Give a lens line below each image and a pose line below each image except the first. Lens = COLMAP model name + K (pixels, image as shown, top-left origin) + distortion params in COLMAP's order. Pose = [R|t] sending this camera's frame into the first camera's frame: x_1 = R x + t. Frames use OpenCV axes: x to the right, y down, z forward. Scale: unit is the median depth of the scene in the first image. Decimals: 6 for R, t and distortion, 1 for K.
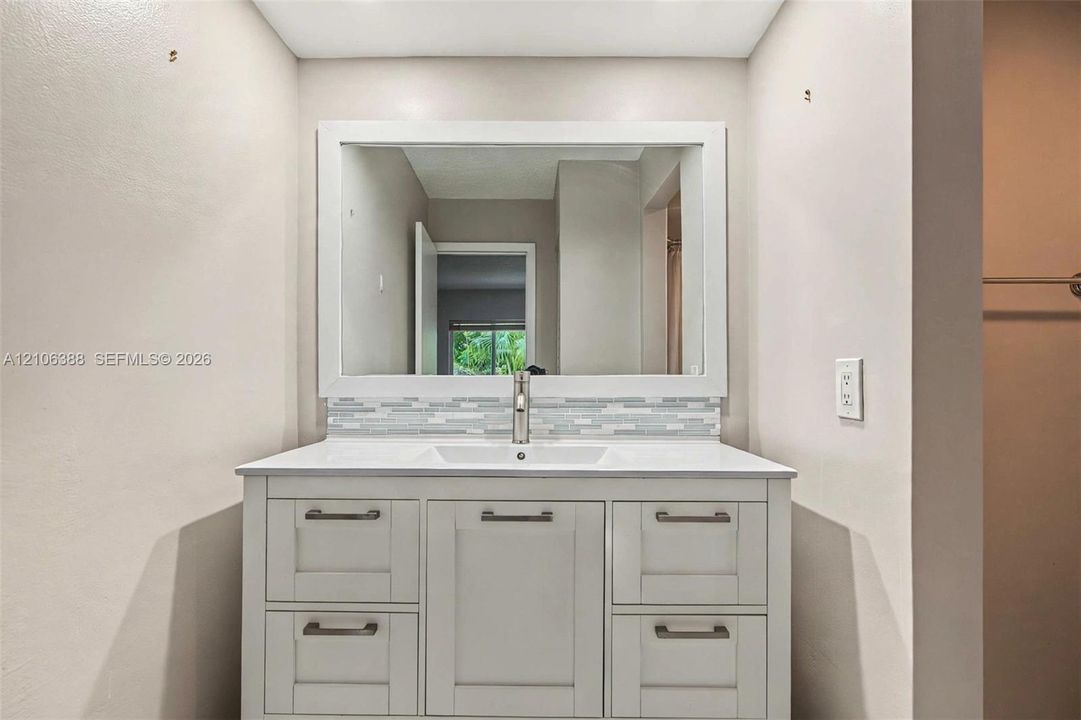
lens RADIAL K [[499.3, 0, 540.2], [0, 499.3, 364.7], [0, 0, 1]] dist [-0.008378, 0.001230]
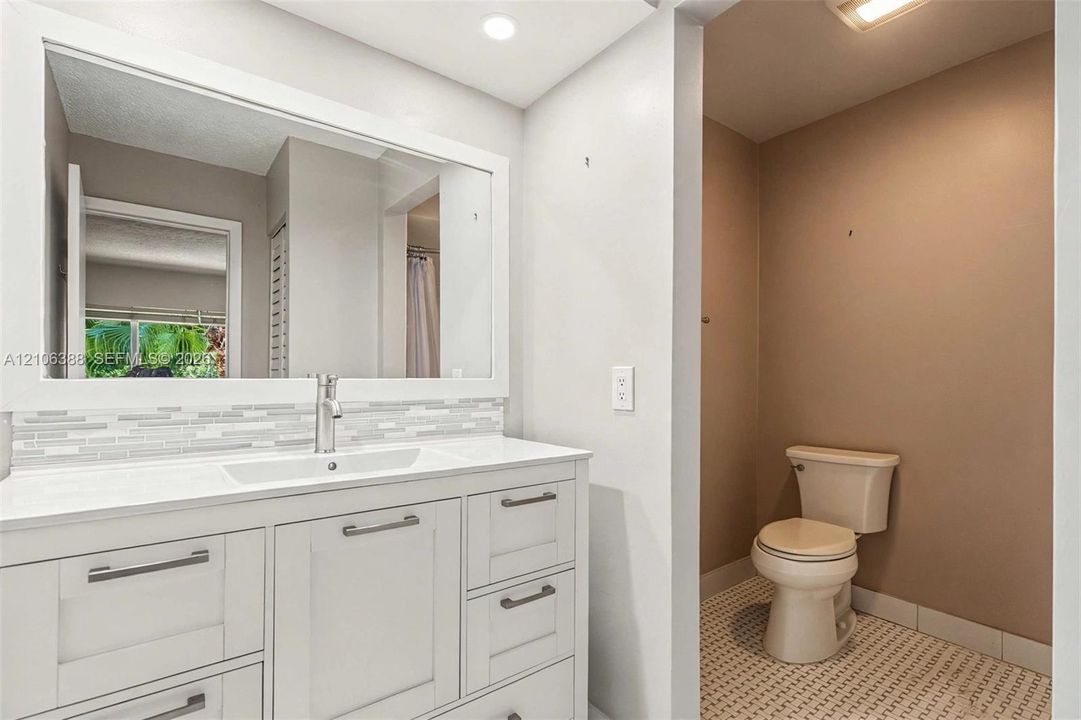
lens RADIAL K [[499.3, 0, 542.4], [0, 499.3, 369.7], [0, 0, 1]] dist [-0.008378, 0.001230]
pose [[0.788594, 0.010747, 0.614821, -0.279775], [-0.013489, 0.999909, -0.000177, 0.000184], [-0.614766, -0.008154, 0.788667, 0.038674]]
